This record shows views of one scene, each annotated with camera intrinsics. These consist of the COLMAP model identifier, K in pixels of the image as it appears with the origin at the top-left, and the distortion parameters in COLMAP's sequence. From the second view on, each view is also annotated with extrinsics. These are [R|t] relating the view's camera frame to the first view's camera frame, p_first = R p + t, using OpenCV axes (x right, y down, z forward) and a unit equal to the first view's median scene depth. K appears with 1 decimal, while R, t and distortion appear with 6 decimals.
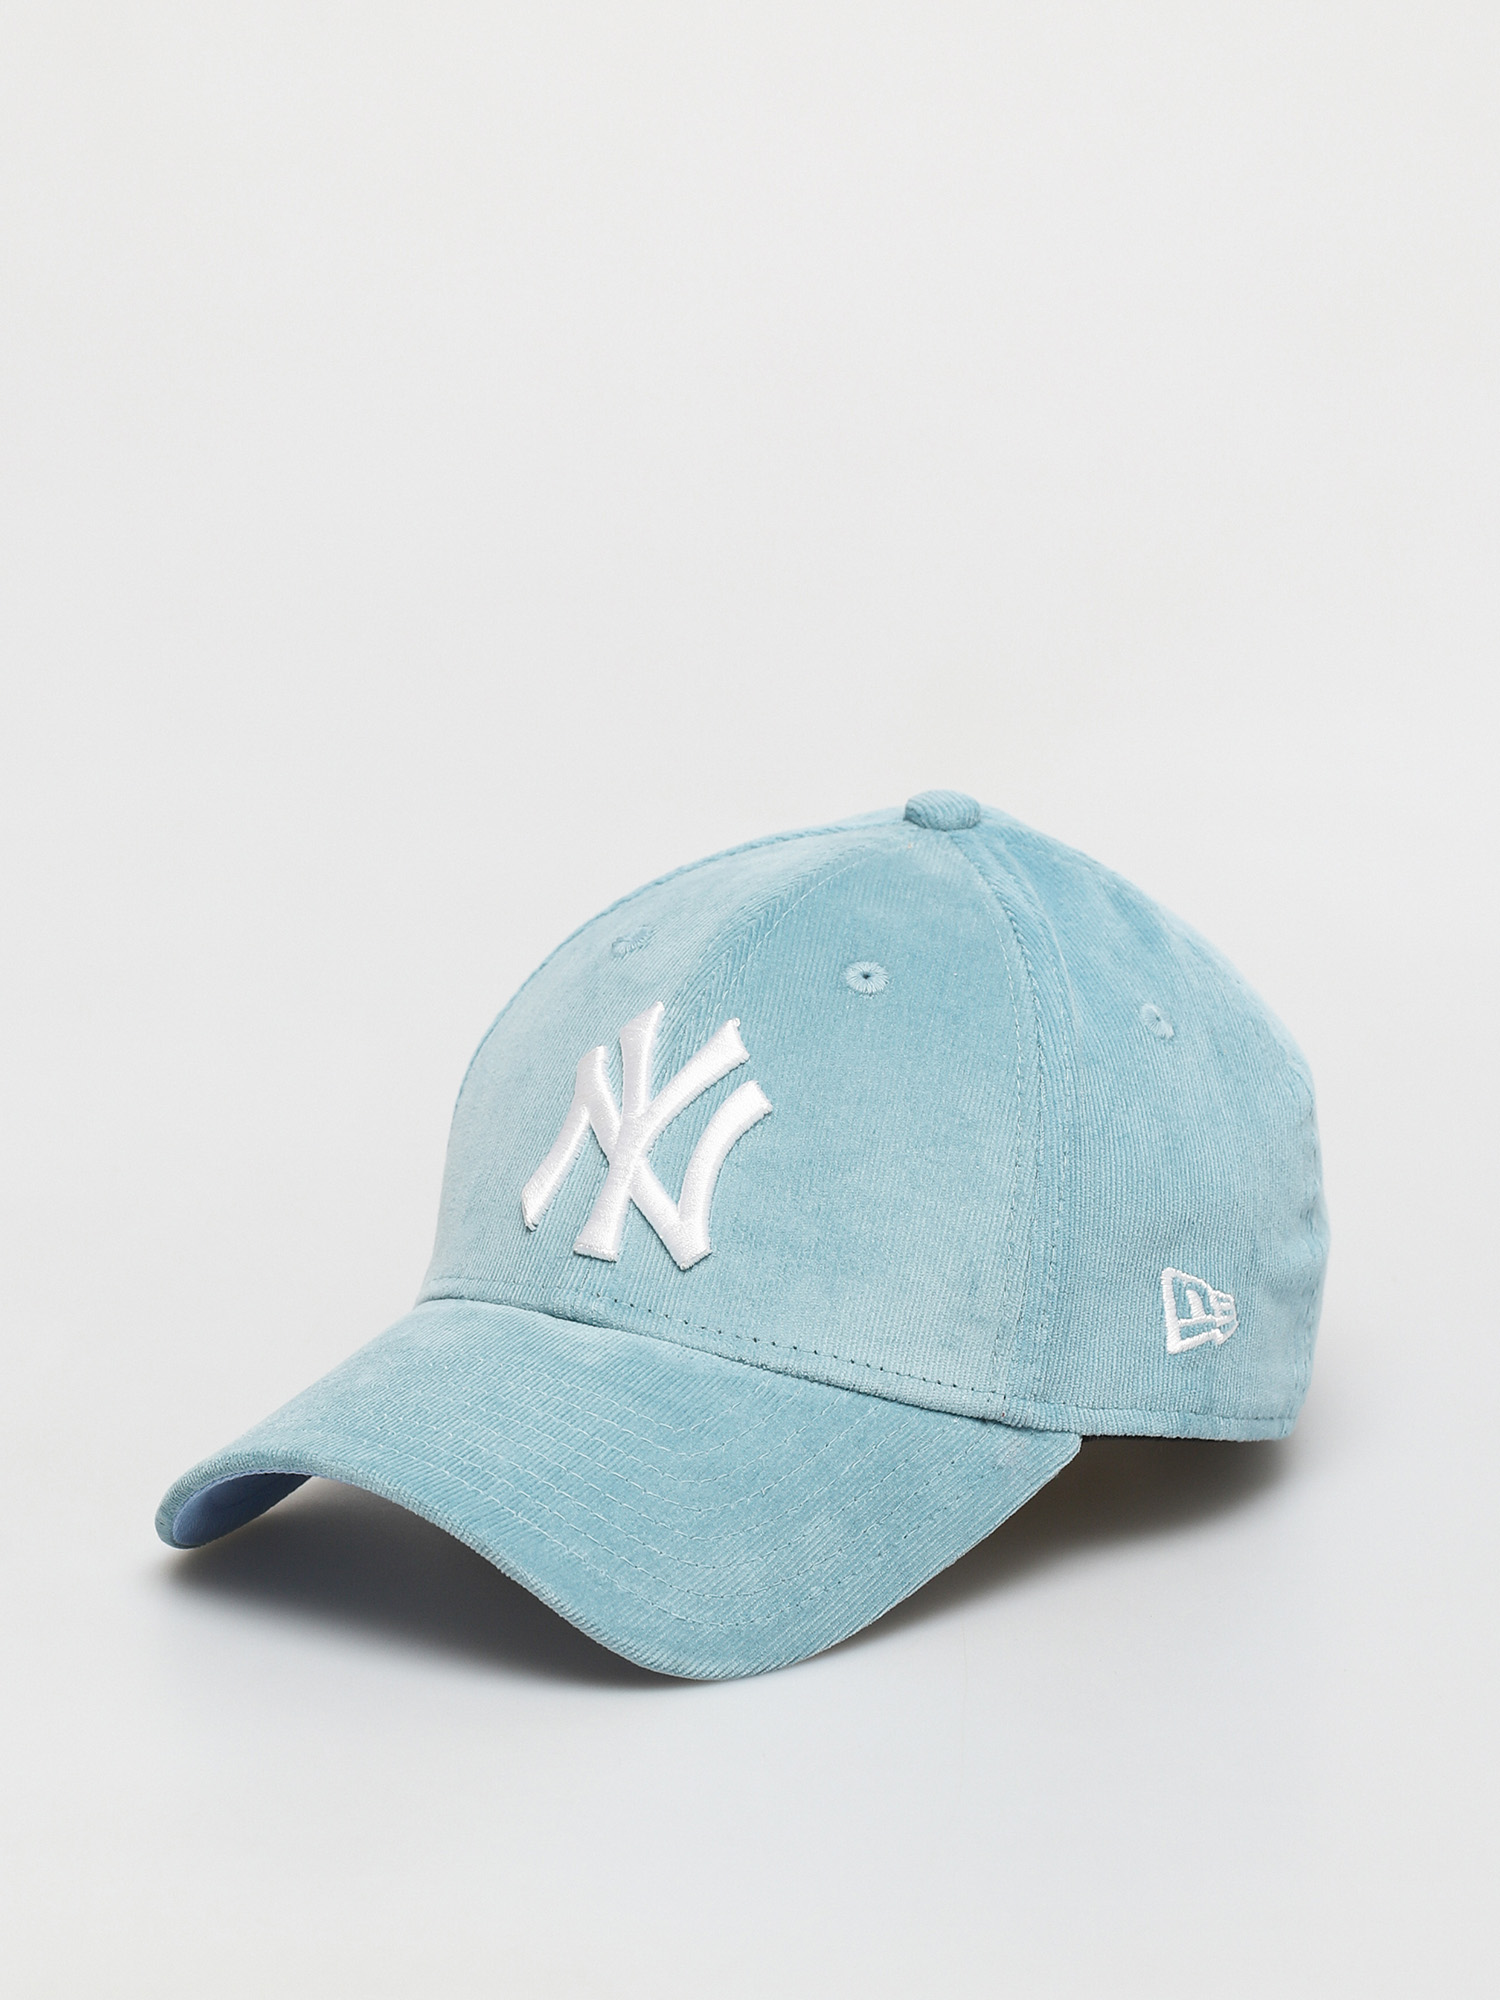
lens RADIAL K [[5631.1, 0, 749.2], [0, 5631.1, 998.9], [0, 0, 1]] dist [0.160088, 0.000000]
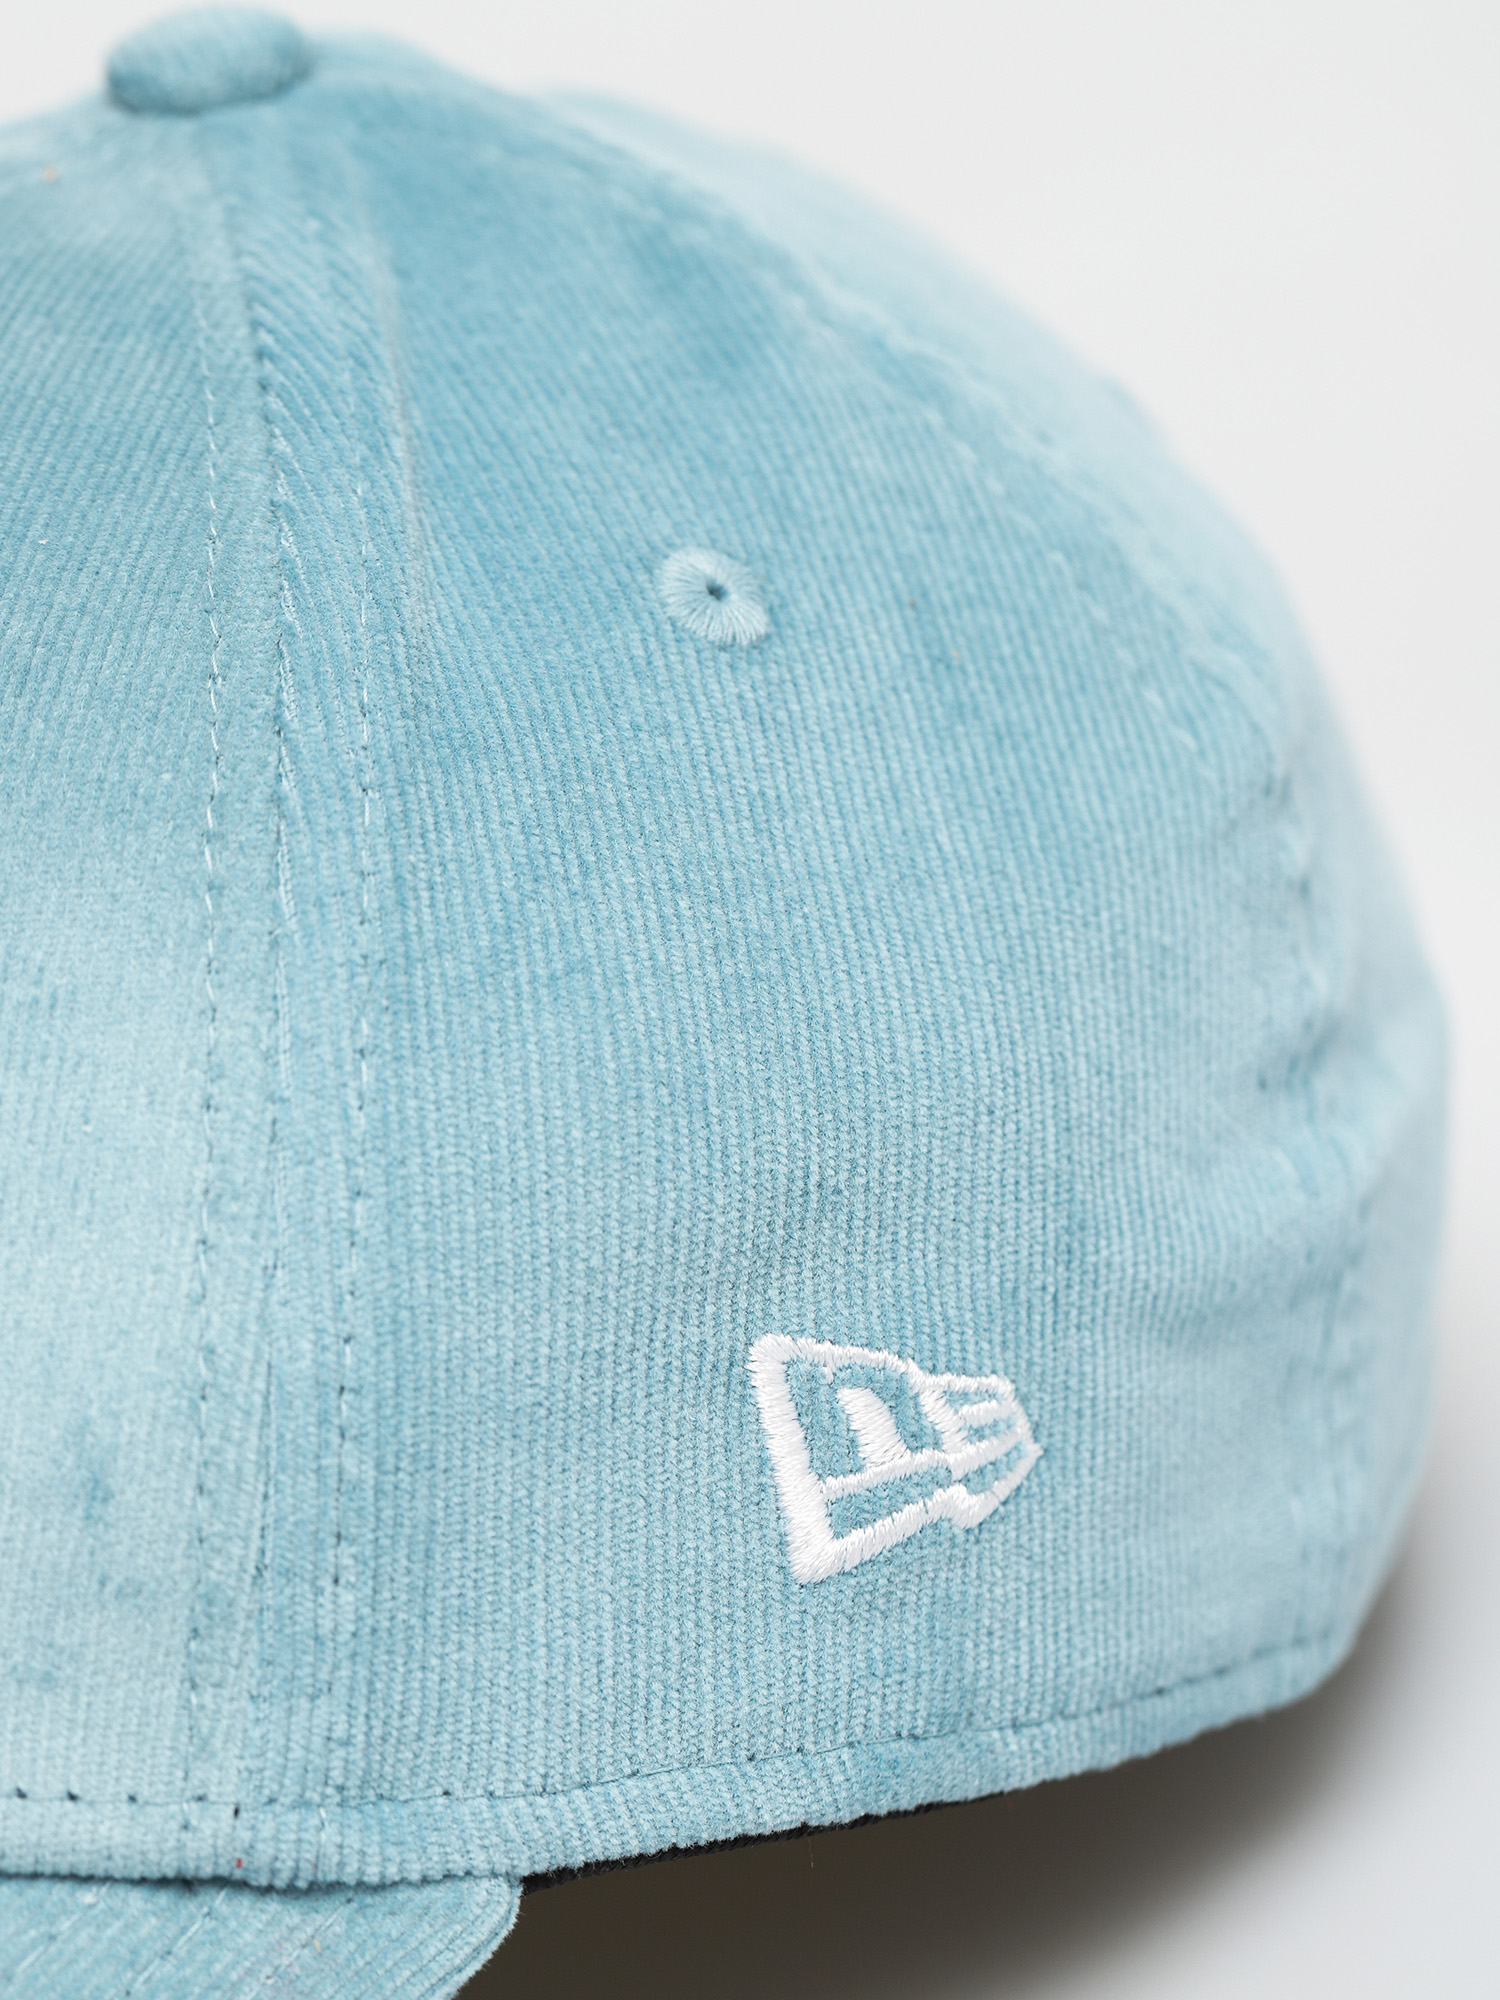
lens RADIAL K [[5631.1, 0, 751.1], [0, 5631.1, 1000.6], [0, 0, 1]] dist [0.160088, 0.000000]
pose [[0.972785, -0.097308, -0.210288, 0.145632], [0.119755, 0.988077, 0.096760, -0.004839], [0.198366, -0.119310, 0.972839, 0.670973]]
